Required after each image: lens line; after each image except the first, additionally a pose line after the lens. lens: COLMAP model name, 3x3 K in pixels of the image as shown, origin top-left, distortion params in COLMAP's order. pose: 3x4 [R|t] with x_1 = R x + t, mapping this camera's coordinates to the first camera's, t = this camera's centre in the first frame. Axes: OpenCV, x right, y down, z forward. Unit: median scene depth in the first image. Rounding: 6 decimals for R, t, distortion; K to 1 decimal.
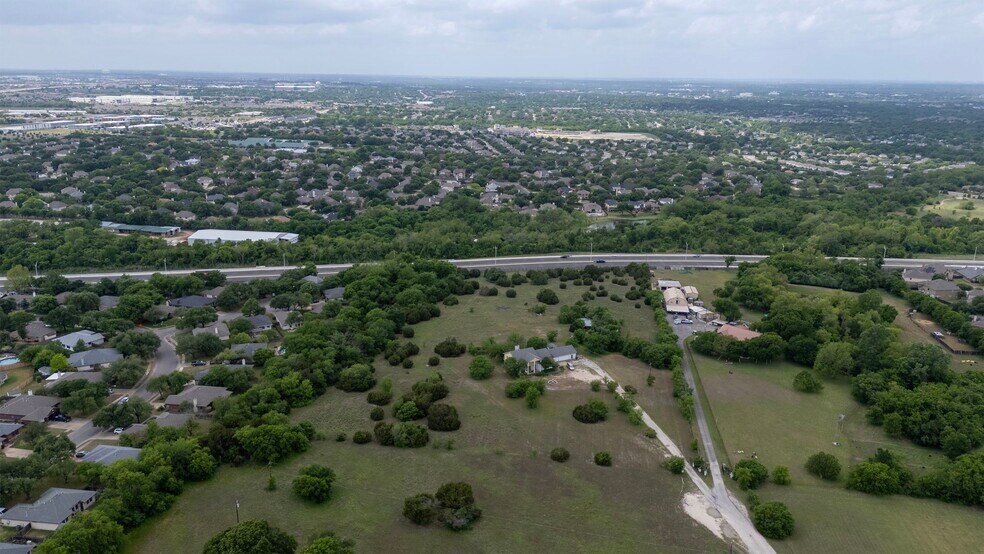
lens RADIAL K [[718.2, 0, 492.0], [0, 718.2, 277.0], [0, 0, 1]] dist [0.131245, -0.246991]
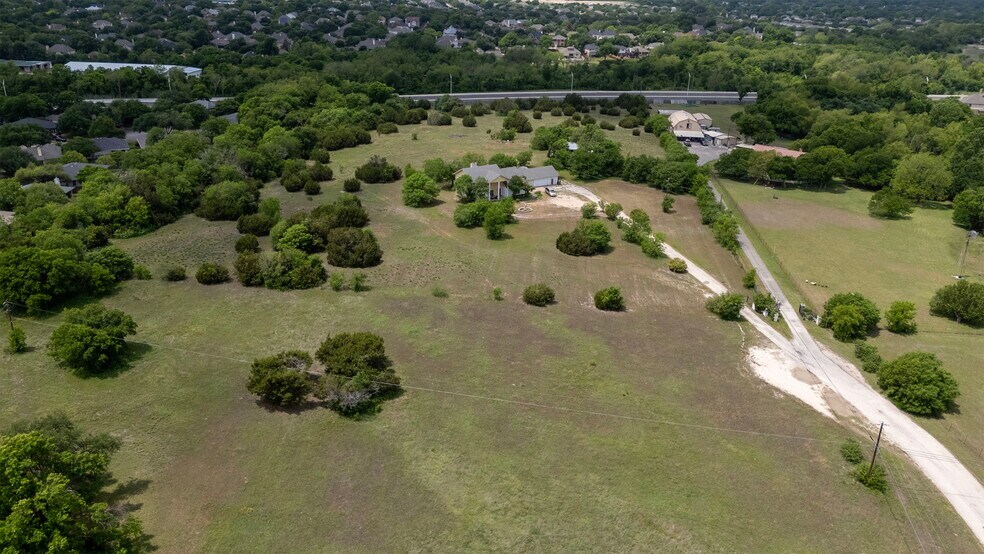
lens RADIAL K [[720.7, 0, 492.0], [0, 720.7, 277.0], [0, 0, 1]] dist [0.082113, -0.094161]
pose [[0.999018, -0.013947, 0.042046, 0.021234], [0.008205, 0.990978, 0.133774, 0.108404], [-0.043532, -0.133298, 0.990119, 0.292558]]
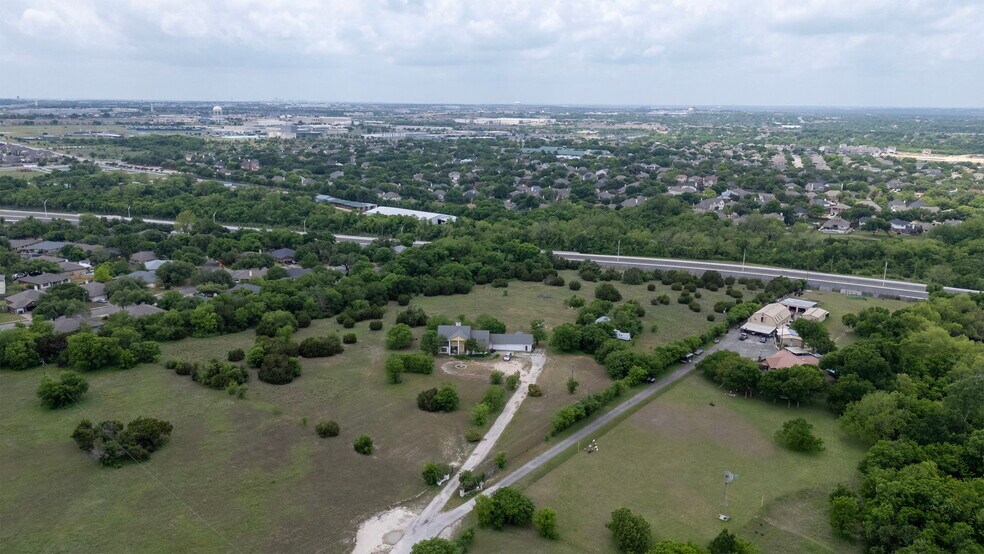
lens RADIAL K [[720.7, 0, 492.0], [0, 720.7, 277.0], [0, 0, 1]] dist [0.082113, -0.094161]
pose [[0.866789, 0.114616, -0.485325, 0.459579], [-0.135510, 0.990743, -0.008042, 0.043179], [0.479911, 0.072737, 0.874297, 0.268639]]
